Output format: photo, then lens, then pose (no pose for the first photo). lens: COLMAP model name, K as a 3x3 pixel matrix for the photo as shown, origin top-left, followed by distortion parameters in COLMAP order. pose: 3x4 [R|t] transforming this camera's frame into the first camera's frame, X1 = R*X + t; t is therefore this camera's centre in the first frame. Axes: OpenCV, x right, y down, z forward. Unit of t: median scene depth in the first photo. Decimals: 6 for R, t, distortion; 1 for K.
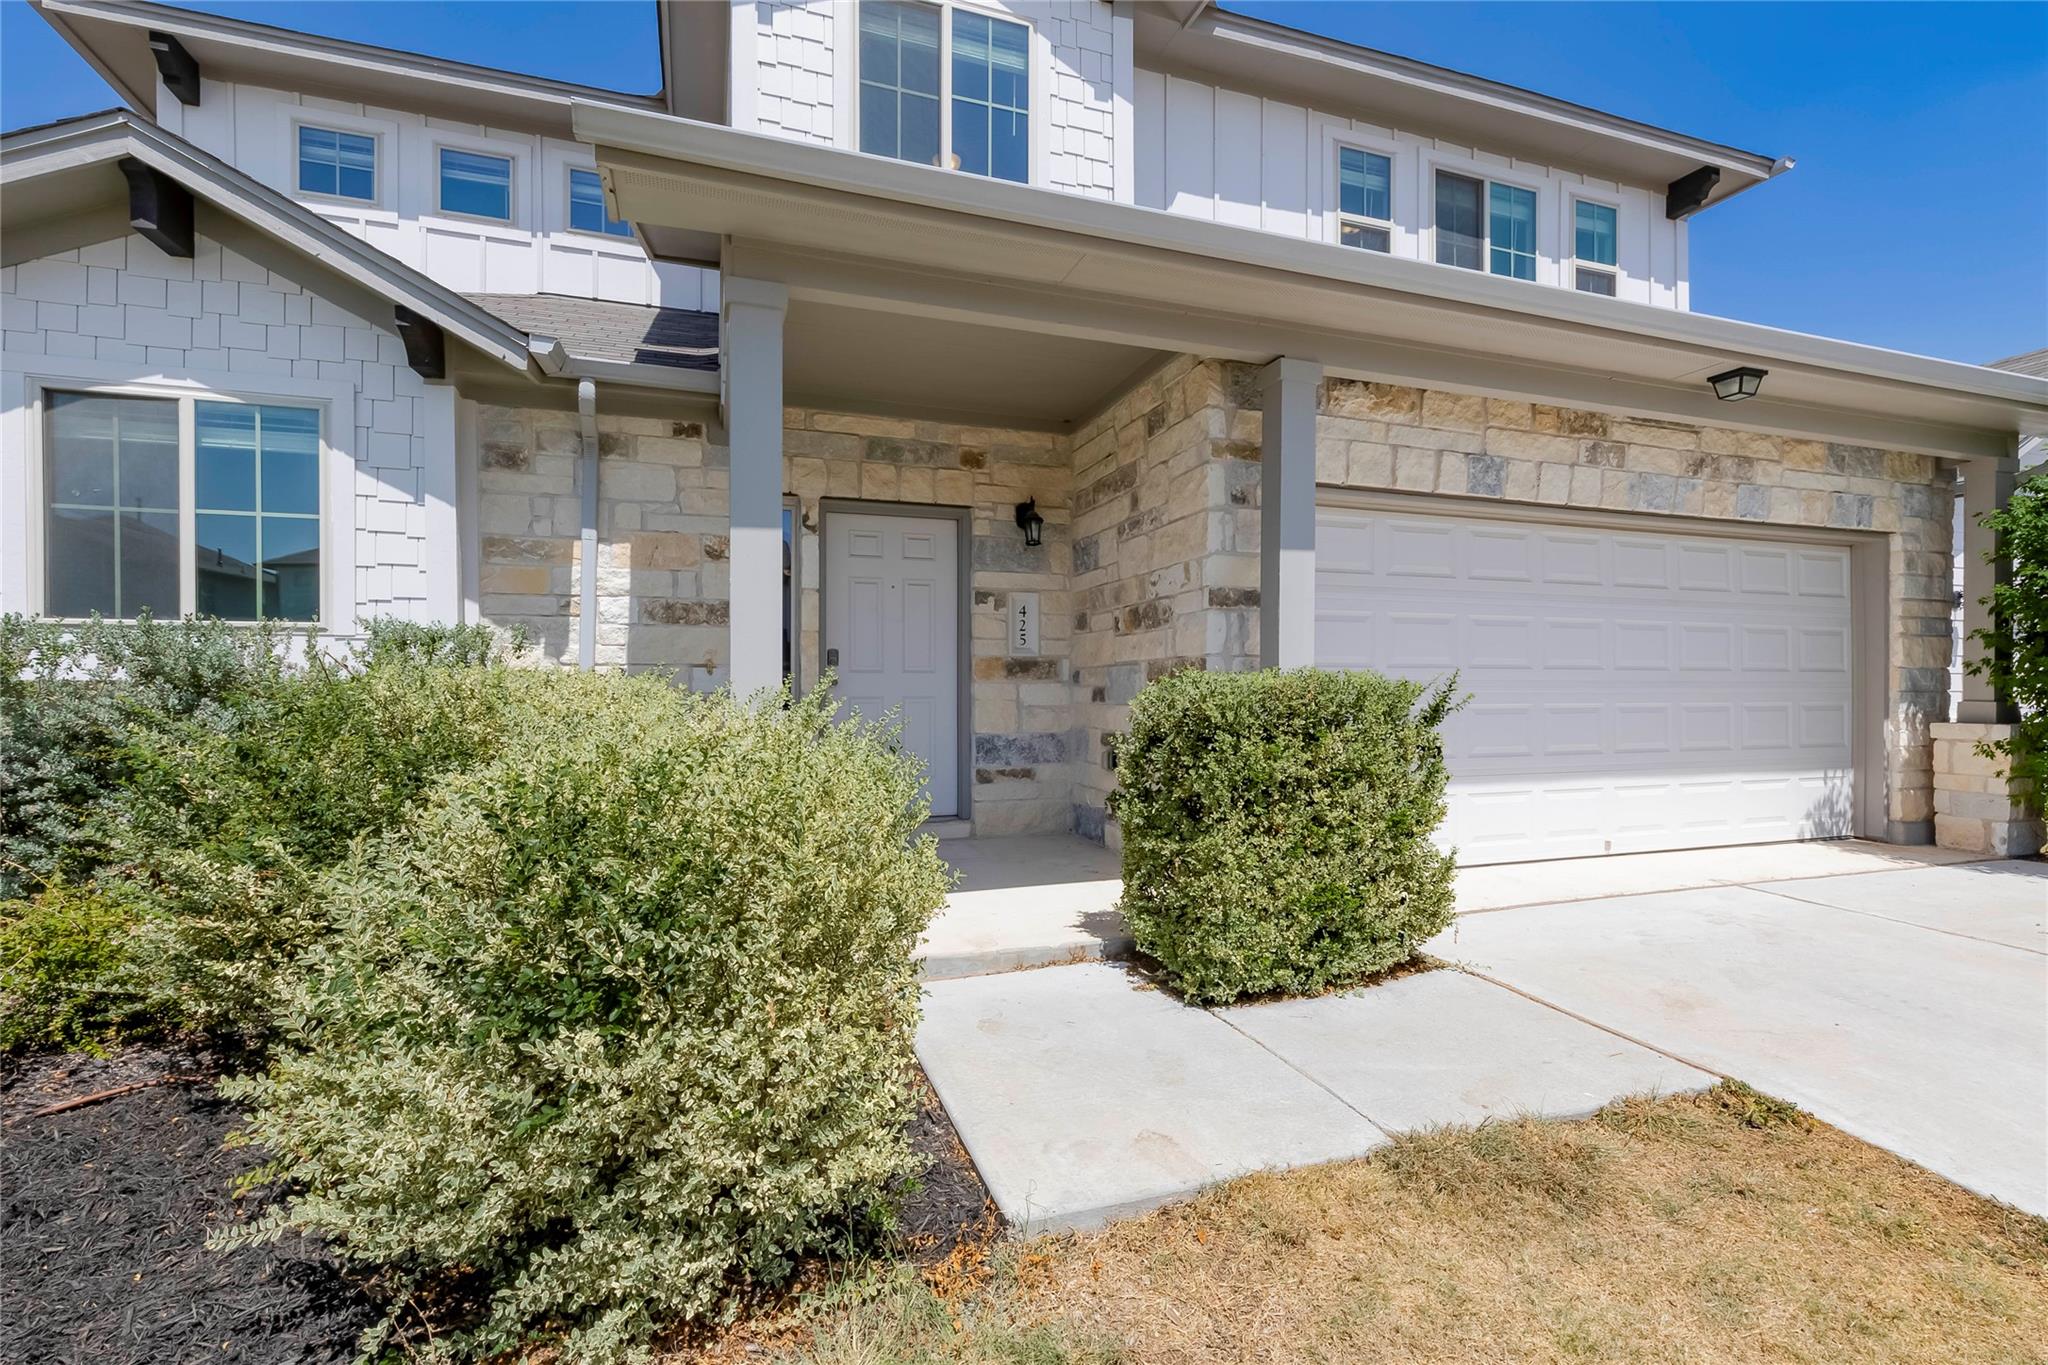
lens RADIAL K [[922.2, 0, 1029.1], [0, 922.2, 684.3], [0, 0, 1]] dist [0.003923, 0.001164]
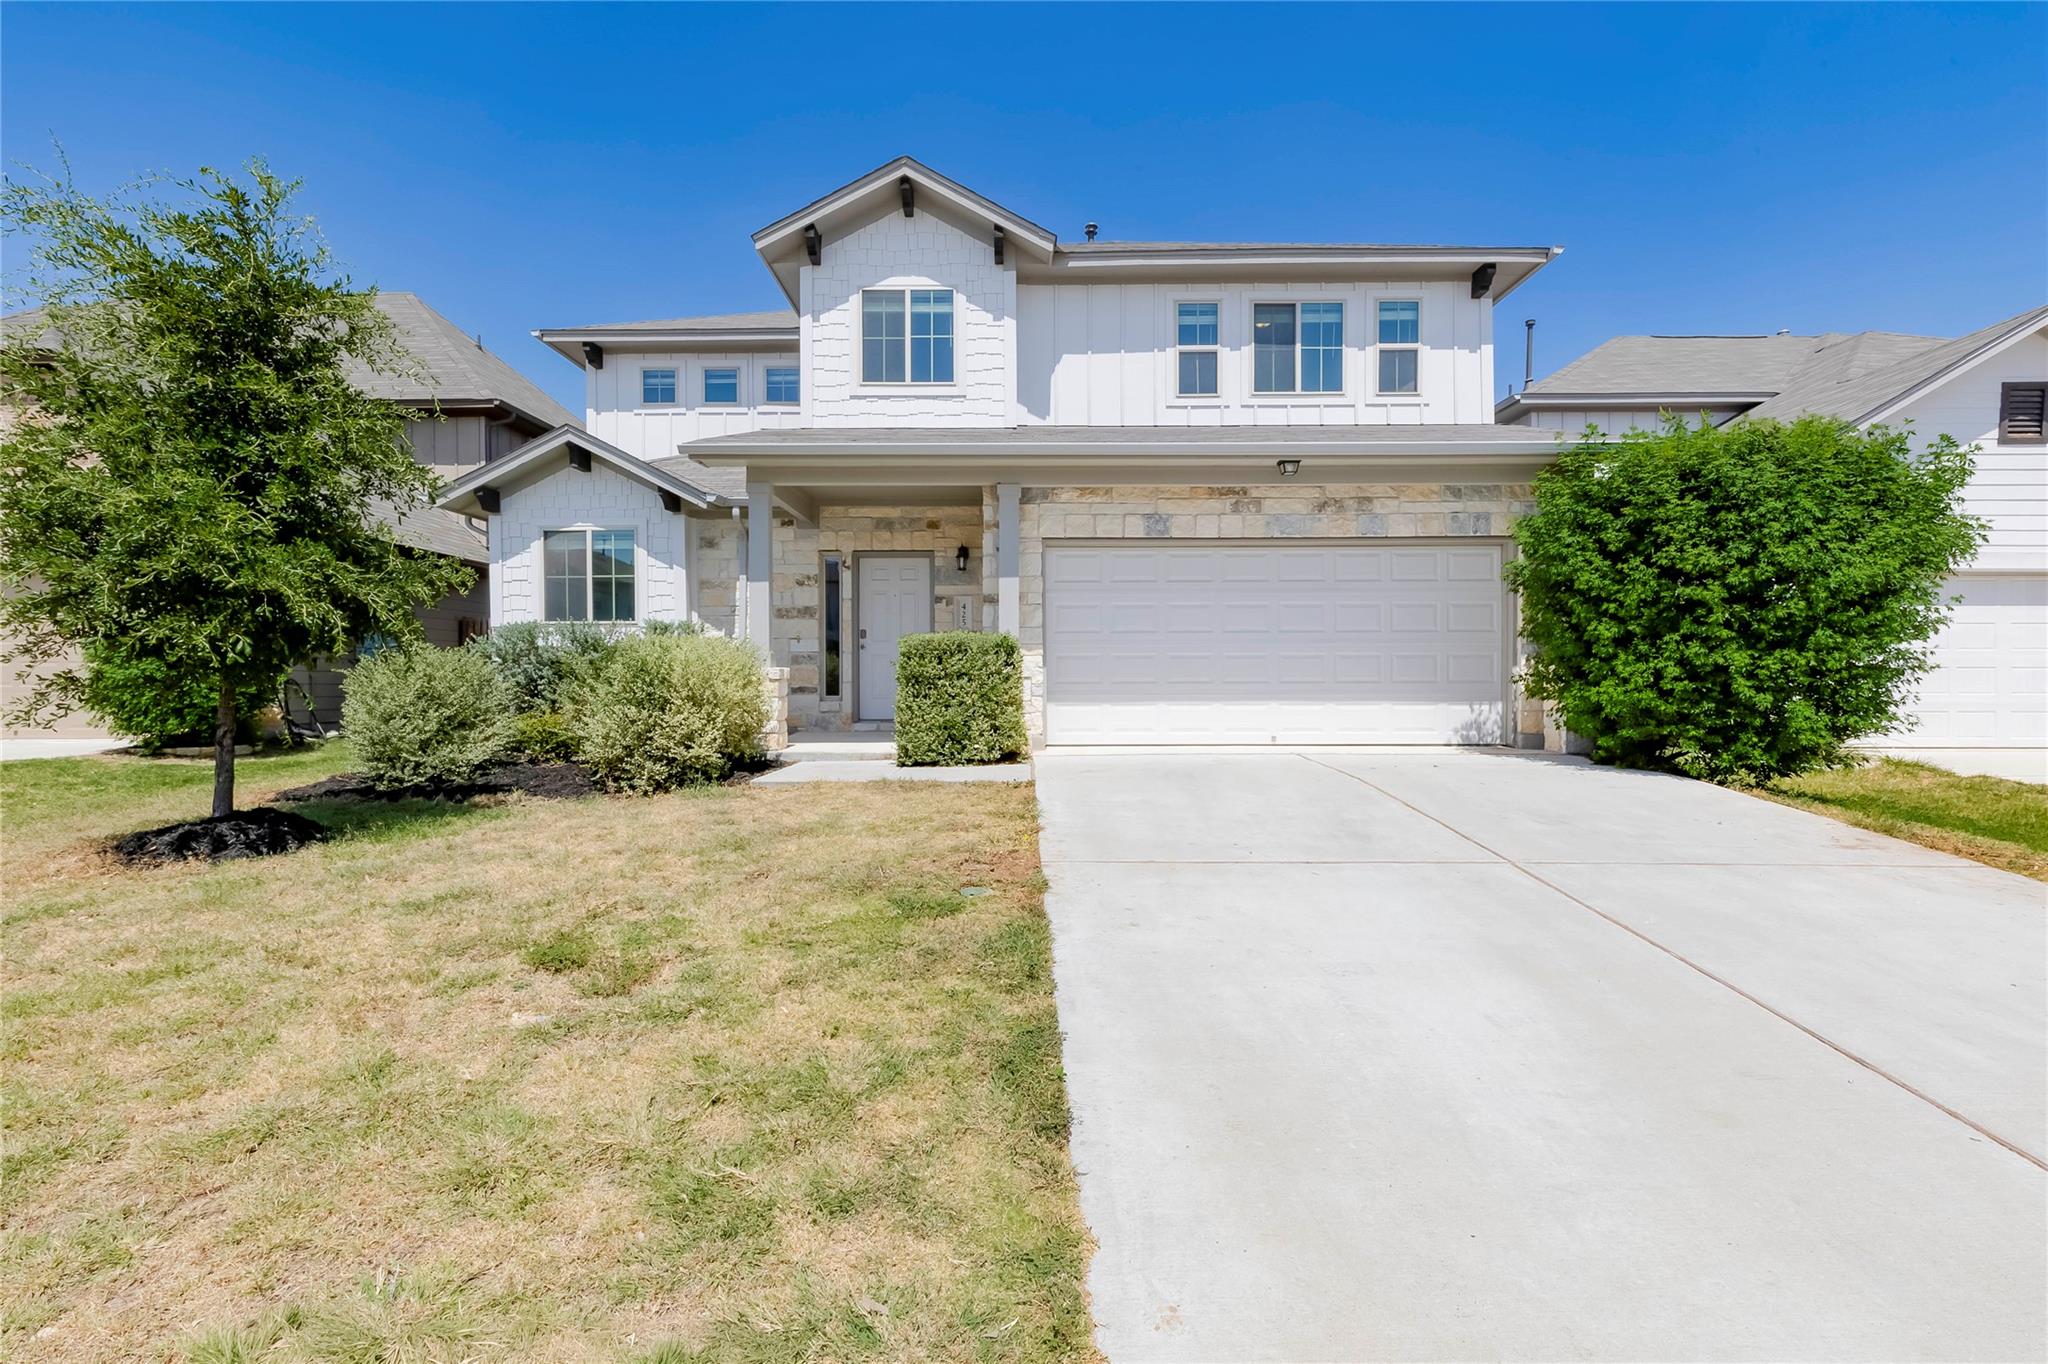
lens RADIAL K [[922.2, 0, 1020.3], [0, 922.2, 679.0], [0, 0, 1]] dist [0.003923, 0.001164]
pose [[0.941651, -0.002207, -0.336585, 0.788272], [0.003734, 0.999985, 0.003888, 0.061299], [0.336571, -0.004918, 0.941645, -0.732272]]
